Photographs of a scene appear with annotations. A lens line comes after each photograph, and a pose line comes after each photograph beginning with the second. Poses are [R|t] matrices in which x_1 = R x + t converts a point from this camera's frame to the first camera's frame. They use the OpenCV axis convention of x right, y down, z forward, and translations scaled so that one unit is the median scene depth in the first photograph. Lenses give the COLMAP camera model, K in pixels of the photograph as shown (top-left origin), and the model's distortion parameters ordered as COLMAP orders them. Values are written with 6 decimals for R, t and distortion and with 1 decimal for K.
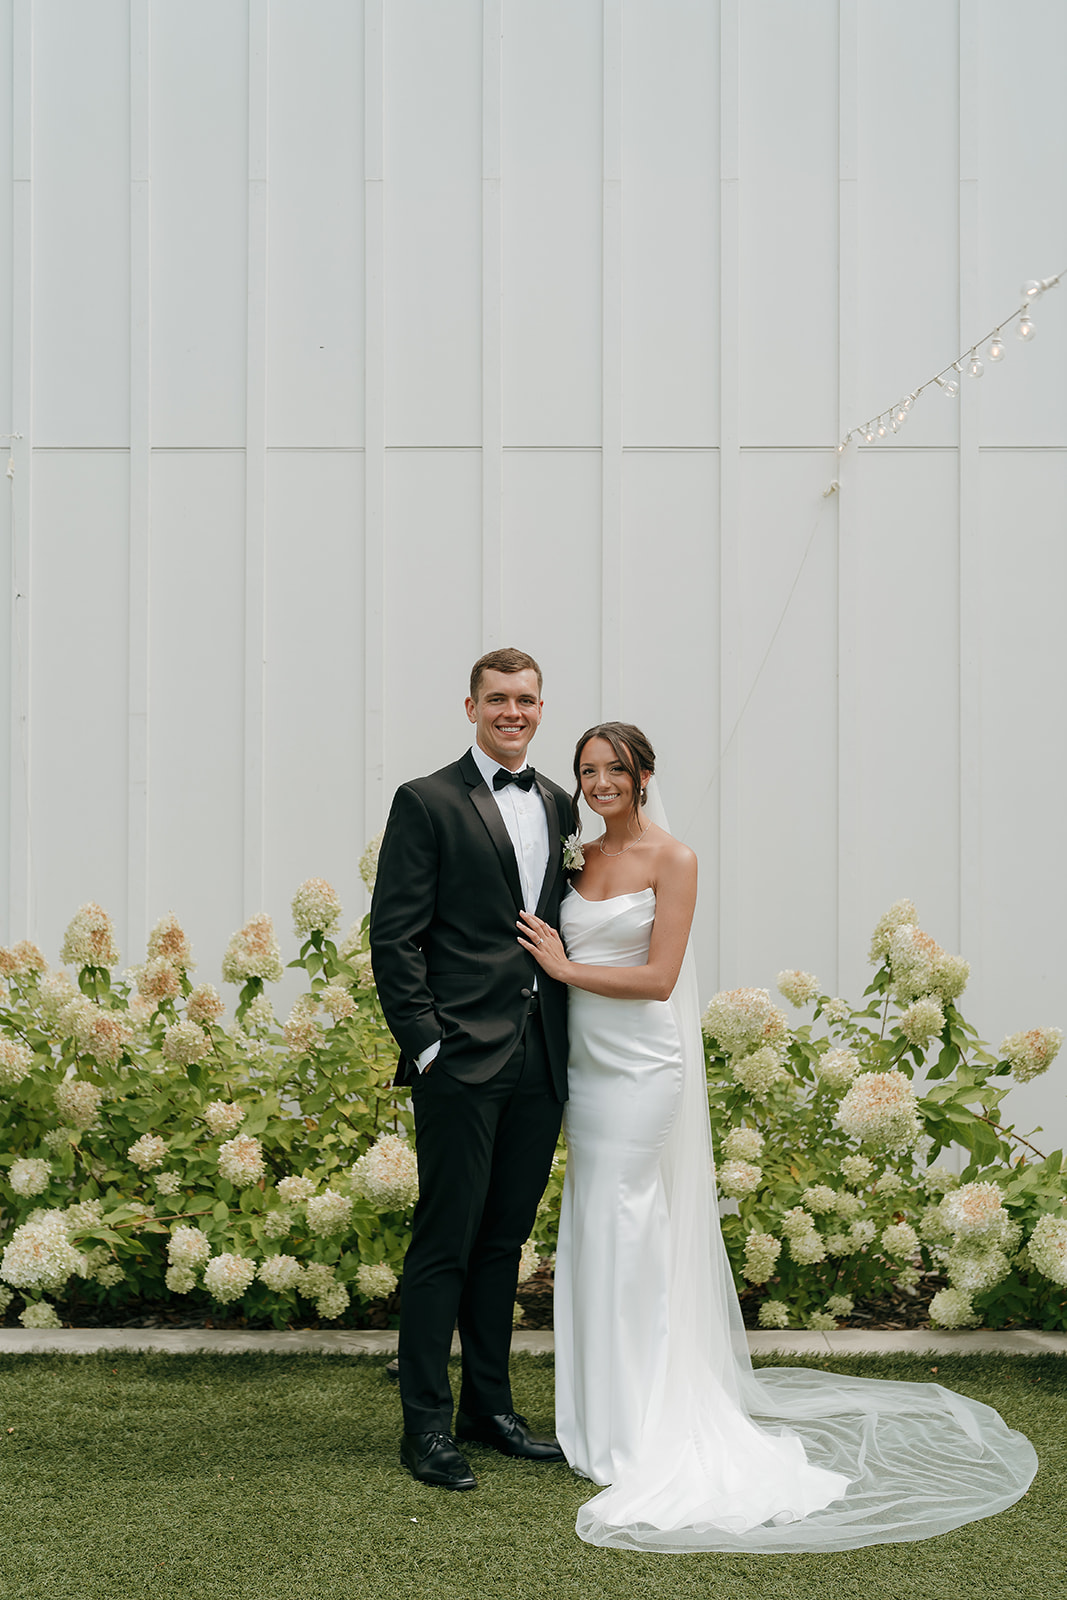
lens RADIAL K [[2227.7, 0, 583.0], [0, 2227.7, 798.6], [0, 0, 1]] dist [-0.014403, 0.021150]
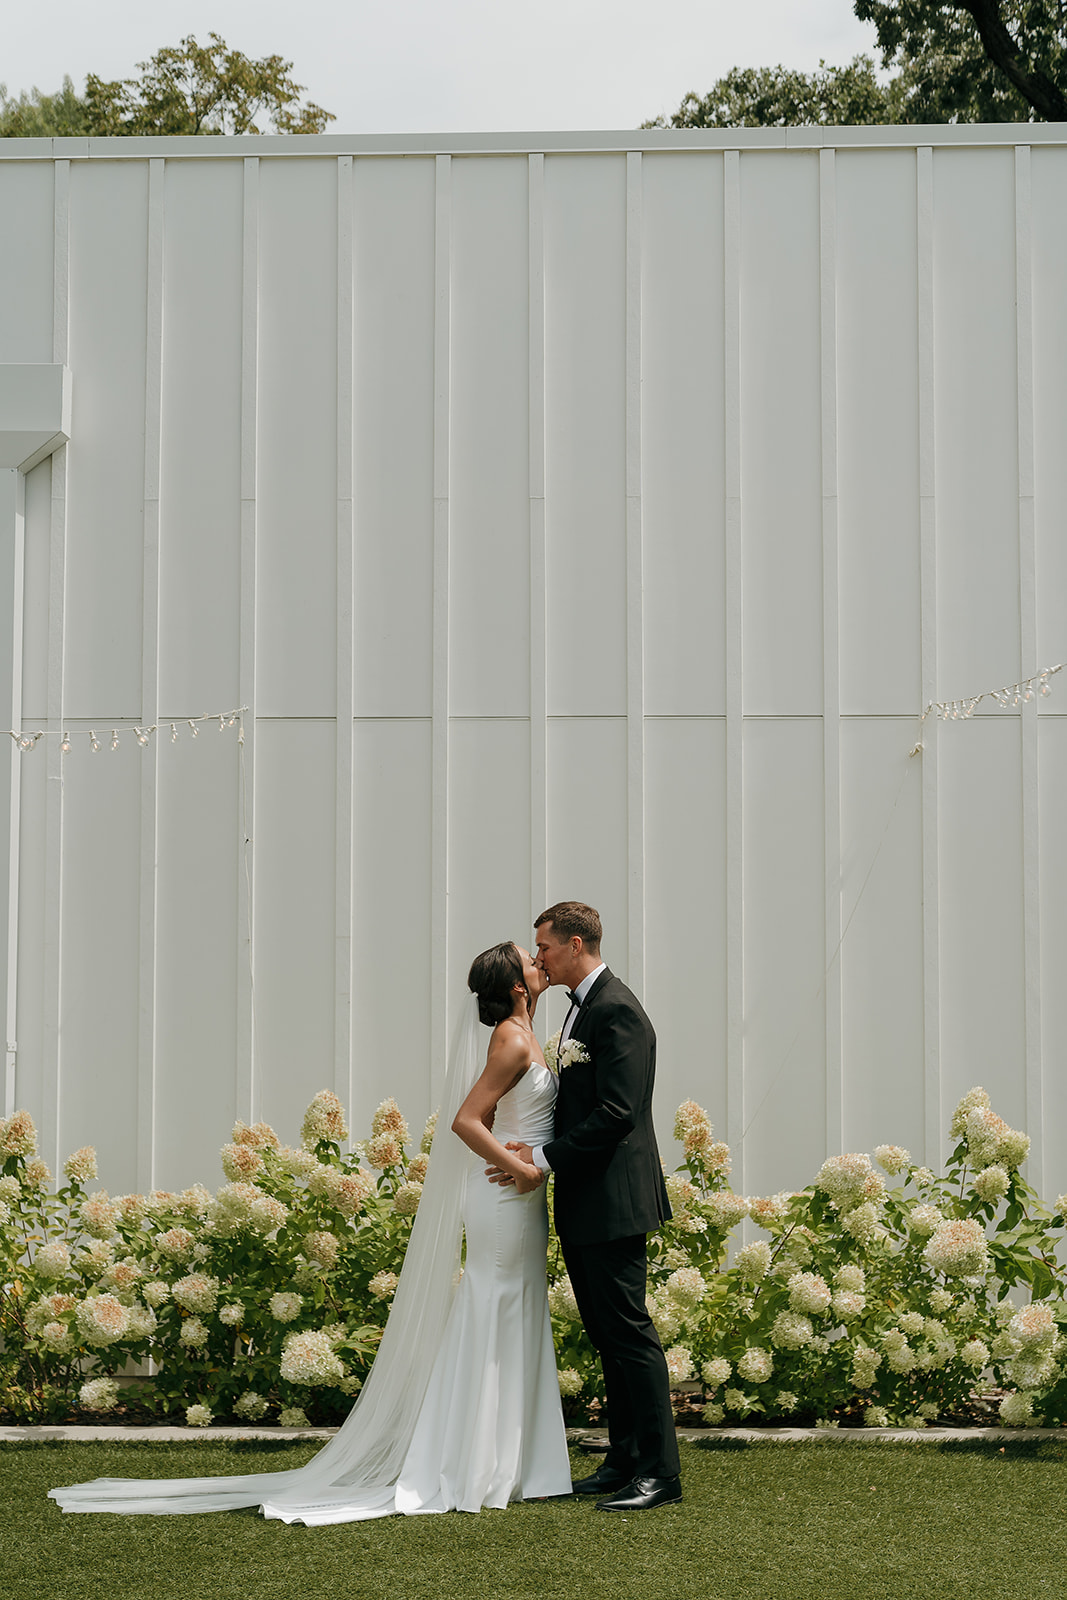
lens RADIAL K [[2489.9, 0, 576.0], [0, 2489.9, 843.0], [0, 0, 1]] dist [-0.007901, 0.088904]
pose [[0.999646, -0.003091, -0.026422, -0.044341], [0.001357, 0.997859, -0.065385, -0.000267], [0.026567, 0.065326, 0.997510, -0.417634]]
